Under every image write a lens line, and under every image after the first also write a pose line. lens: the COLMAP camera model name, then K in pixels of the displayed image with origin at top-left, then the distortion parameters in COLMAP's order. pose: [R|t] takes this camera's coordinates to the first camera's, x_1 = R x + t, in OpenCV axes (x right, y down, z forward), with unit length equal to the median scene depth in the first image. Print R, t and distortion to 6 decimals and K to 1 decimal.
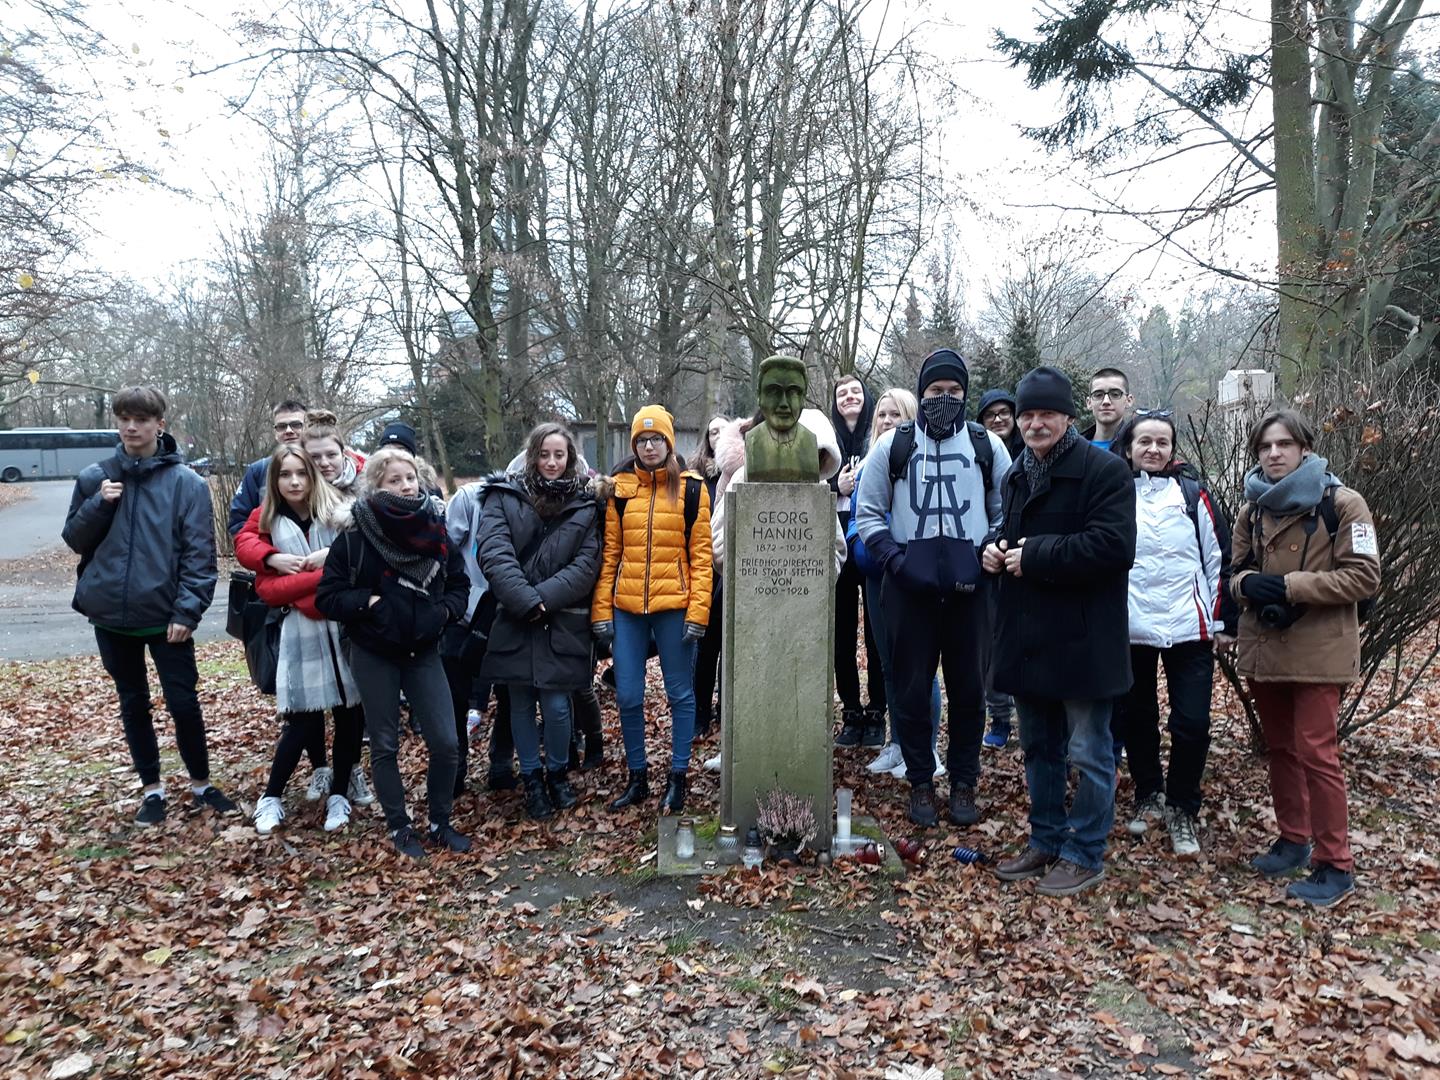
lens RADIAL K [[1151.5, 0, 721.1], [0, 1151.5, 536.8], [0, 0, 1]] dist [0.005752, -0.004016]
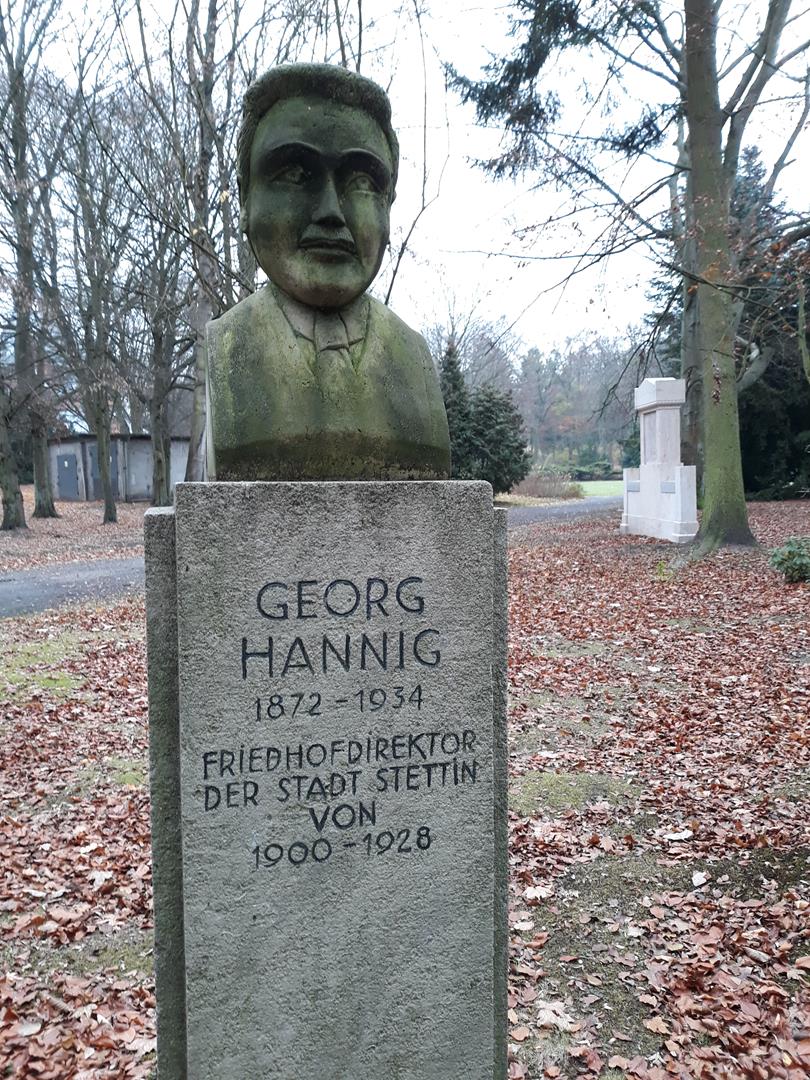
lens RADIAL K [[863.7, 0, 399.5], [0, 863.7, 536.5], [0, 0, 1]] dist [0.005752, -0.004016]
pose [[0.977396, -0.032193, 0.208952, 0.005575], [0.028578, 0.999385, 0.020298, -0.008905], [-0.209477, -0.013867, 0.977715, 0.191927]]
